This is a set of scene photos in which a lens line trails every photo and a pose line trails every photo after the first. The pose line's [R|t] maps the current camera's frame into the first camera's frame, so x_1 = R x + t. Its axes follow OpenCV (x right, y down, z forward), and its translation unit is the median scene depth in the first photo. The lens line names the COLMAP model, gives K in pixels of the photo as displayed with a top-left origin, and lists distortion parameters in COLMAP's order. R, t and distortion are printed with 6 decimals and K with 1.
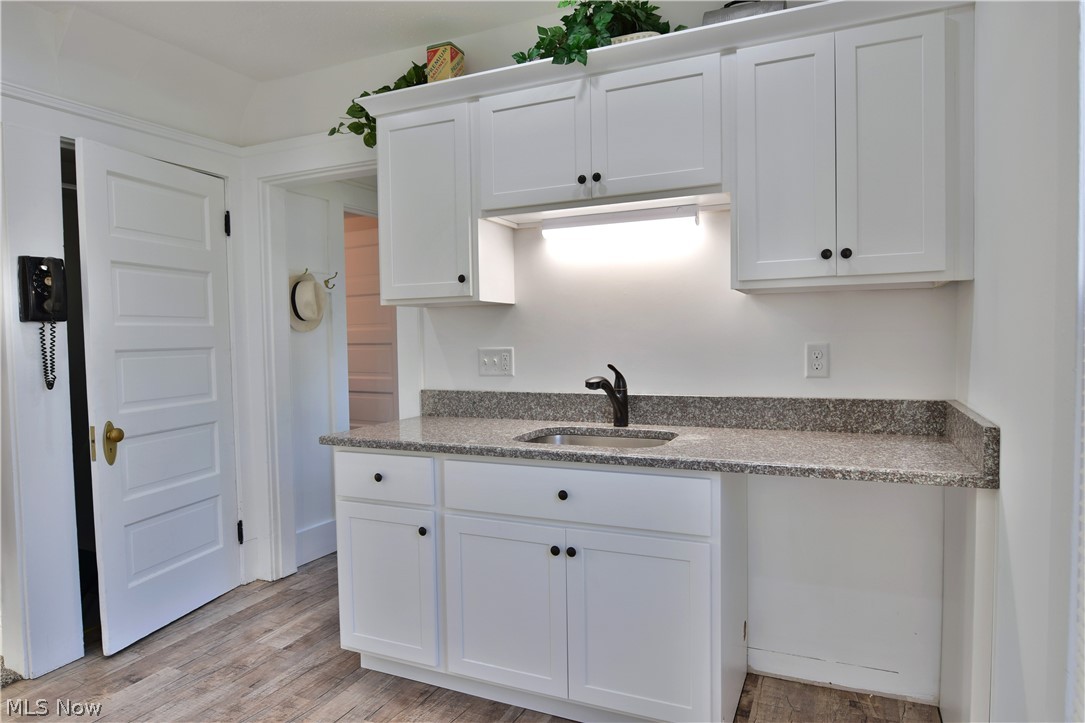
lens RADIAL K [[659.9, 0, 547.0], [0, 659.9, 361.1], [0, 0, 1]] dist [-0.015897, -0.004322]
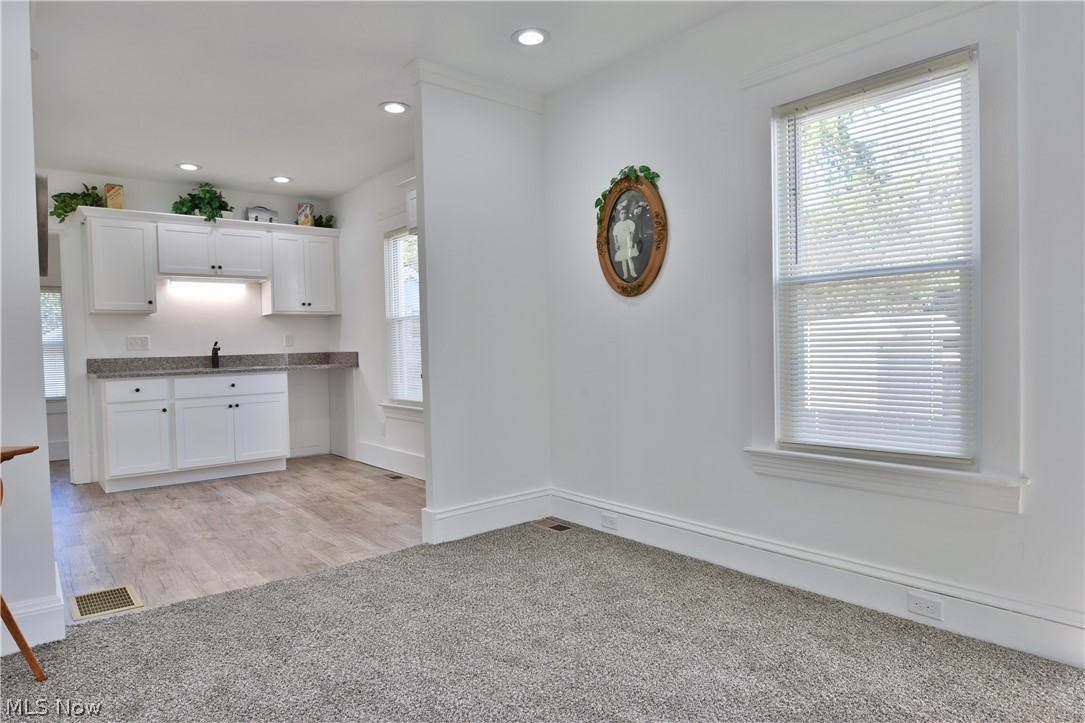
lens RADIAL K [[659.9, 0, 547.8], [0, 659.9, 370.6], [0, 0, 1]] dist [-0.015897, -0.004322]
pose [[0.433013, -0.030270, 0.900879, -1.541895], [0.051219, 0.998647, 0.008937, 0.150889], [-0.899931, 0.042273, 0.433978, -1.134479]]
